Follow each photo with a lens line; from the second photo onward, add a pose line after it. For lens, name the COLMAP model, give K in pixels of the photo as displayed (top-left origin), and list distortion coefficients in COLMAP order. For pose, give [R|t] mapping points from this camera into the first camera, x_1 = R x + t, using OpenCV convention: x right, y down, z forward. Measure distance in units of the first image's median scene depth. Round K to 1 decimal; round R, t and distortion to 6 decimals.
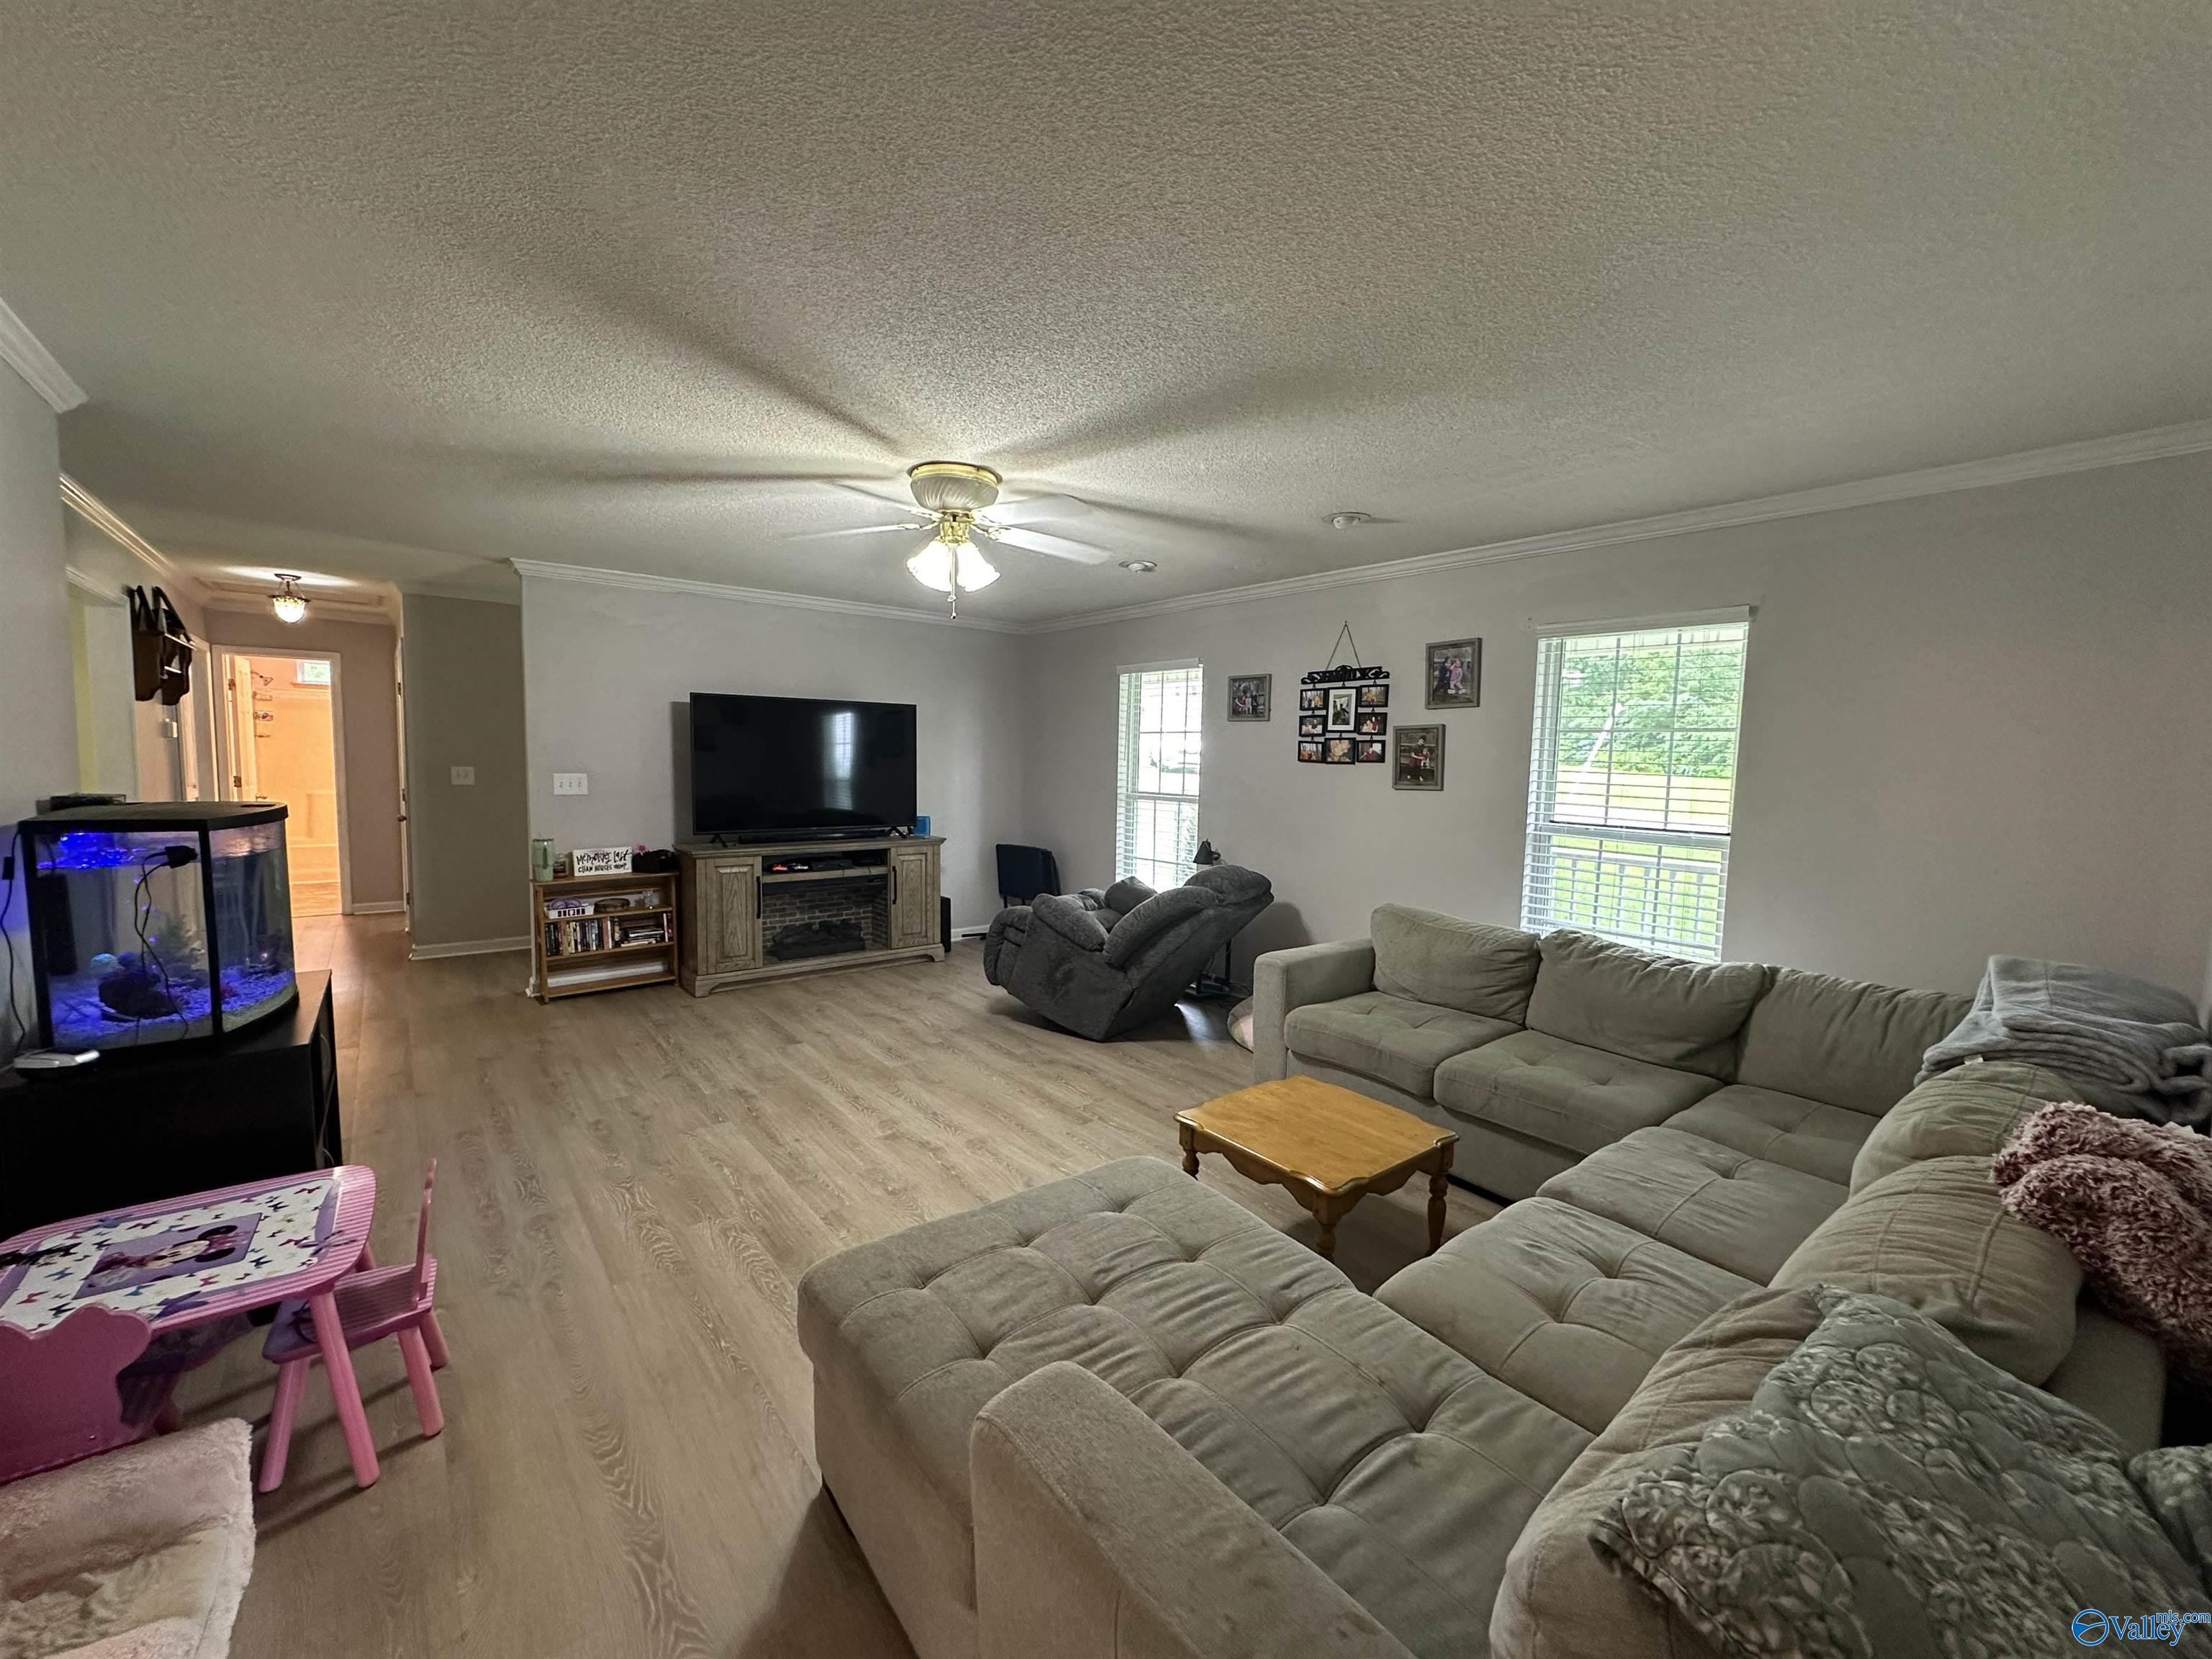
lens RADIAL K [[884.3, 0, 1104.7], [0, 884.3, 829.5], [0, 0, 1]] dist [-0.003783, 0.001037]
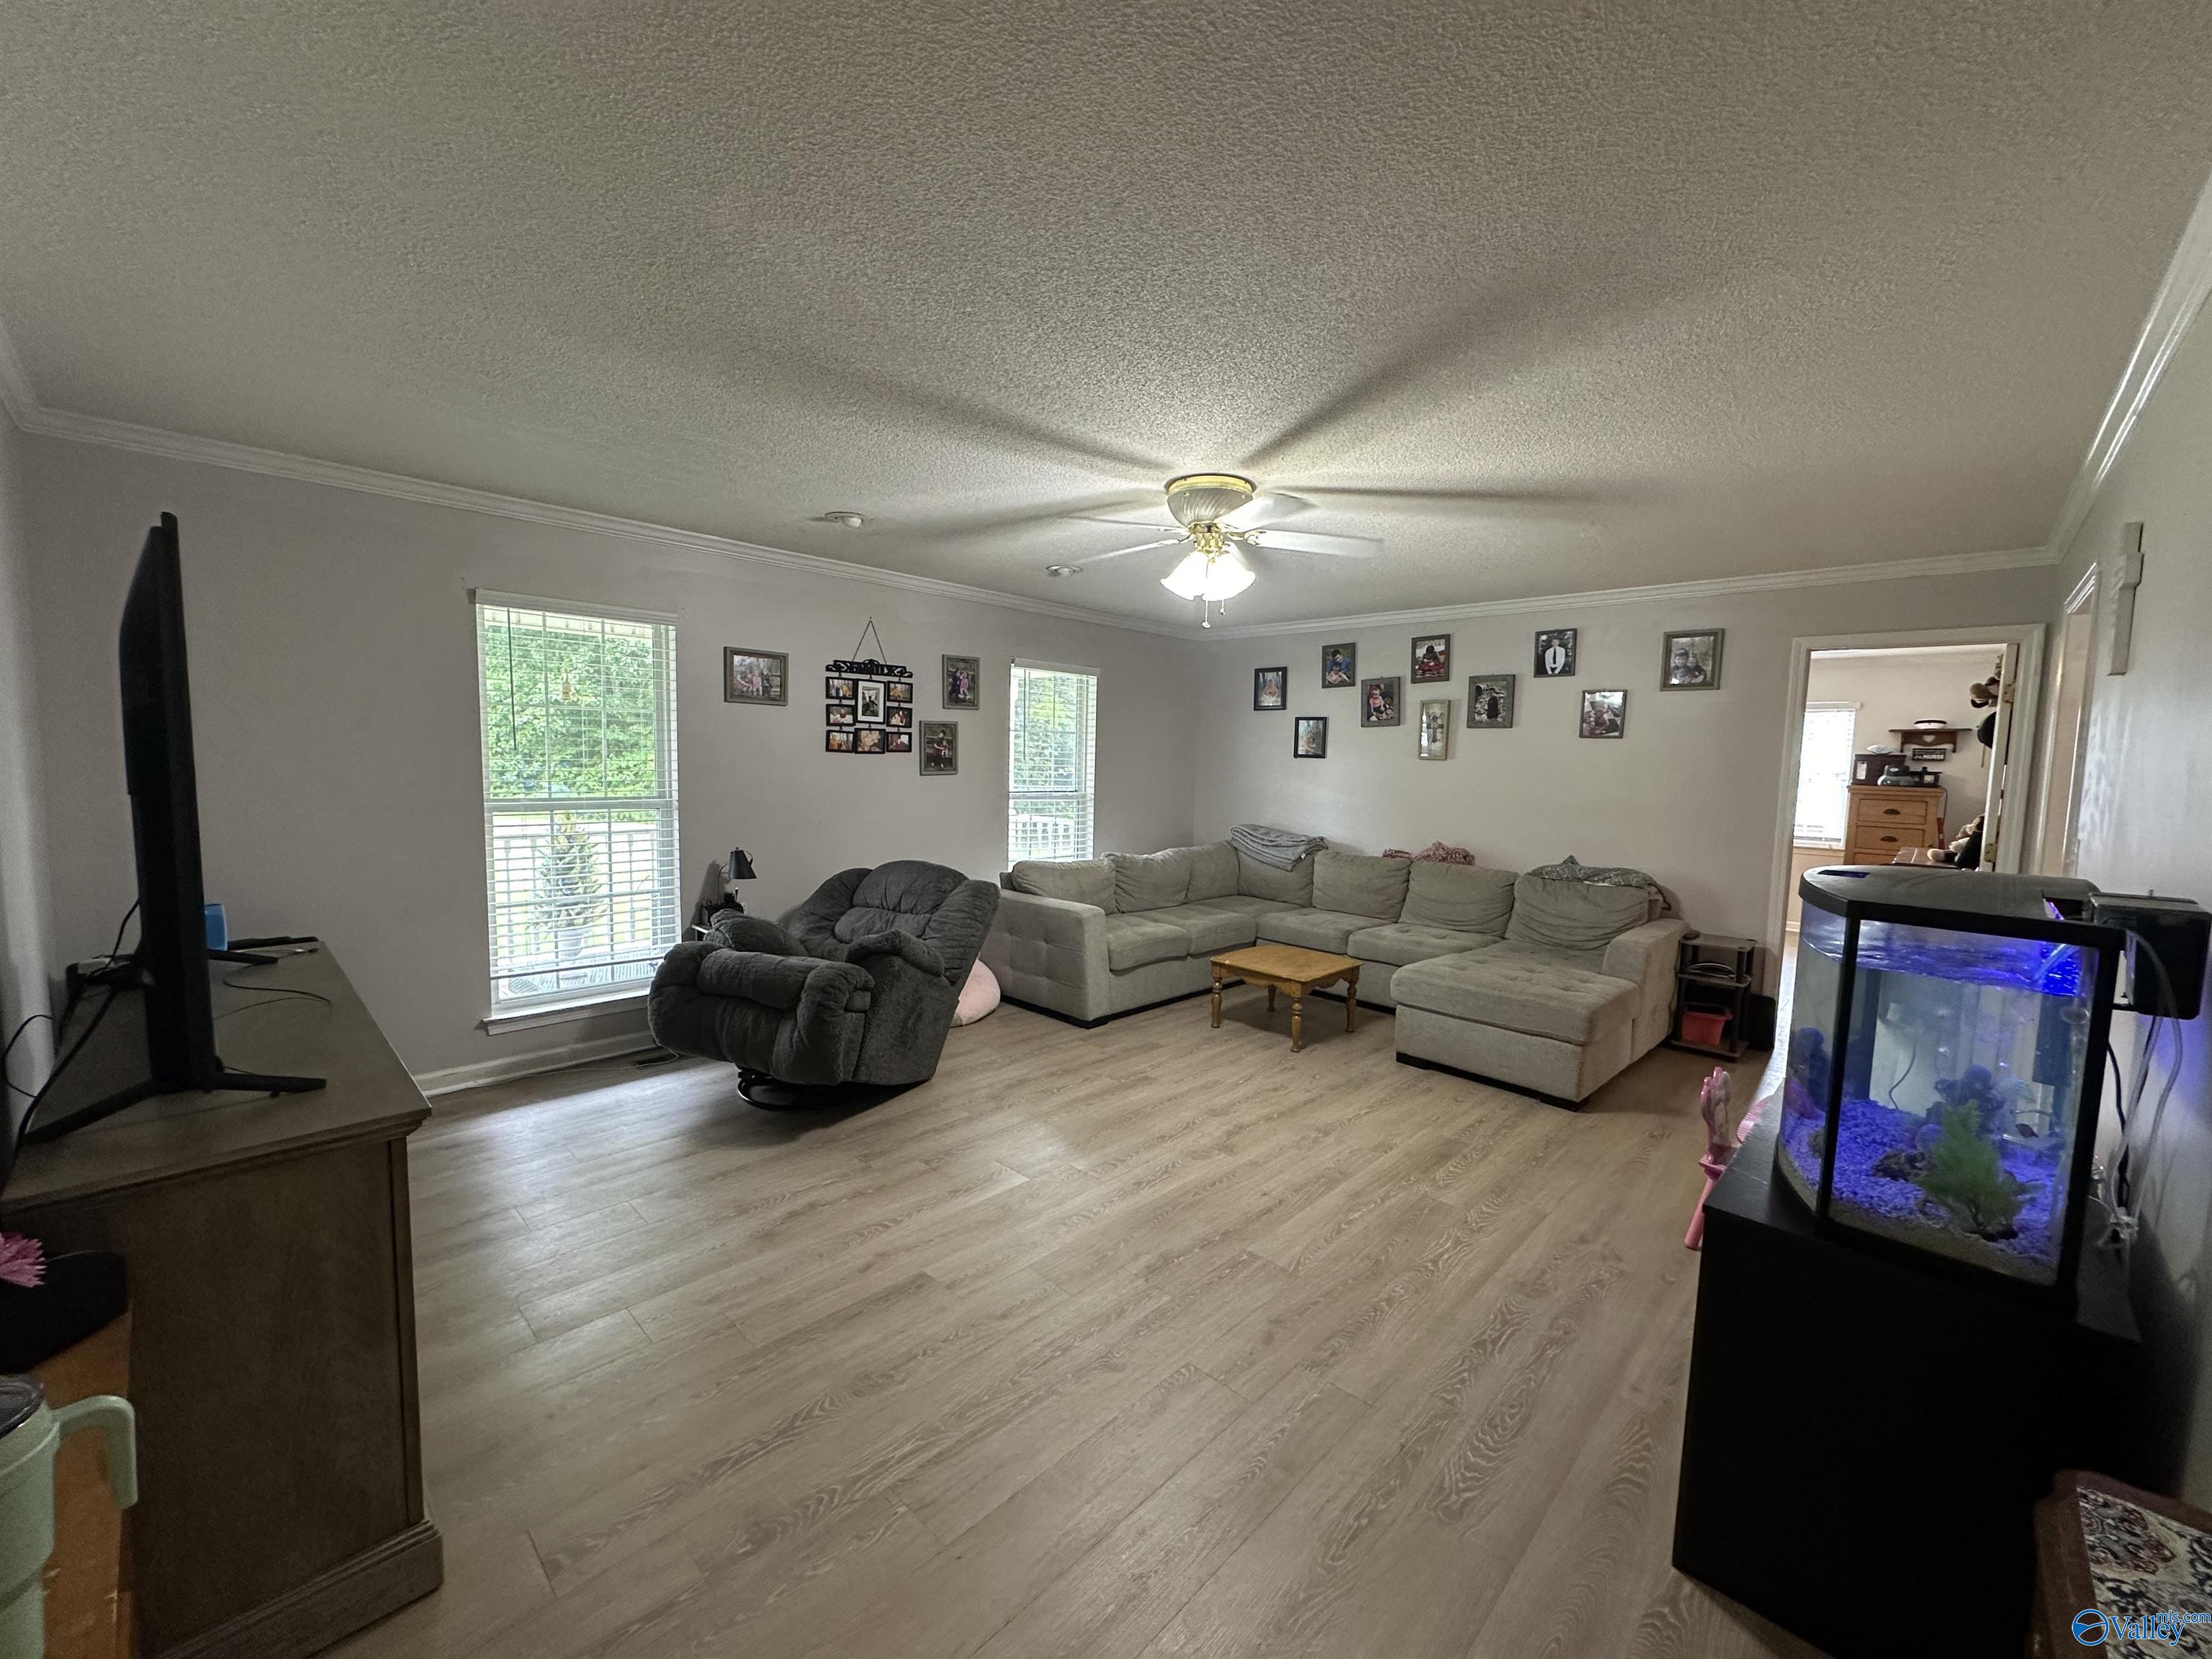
lens RADIAL K [[884.3, 0, 1104.7], [0, 884.3, 829.5], [0, 0, 1]] dist [-0.003783, 0.001037]
pose [[-0.121833, -0.108334, 0.986621, -0.850240], [0.056779, 0.991637, 0.115896, -0.095116], [-0.990925, 0.070139, -0.114663, 0.894480]]
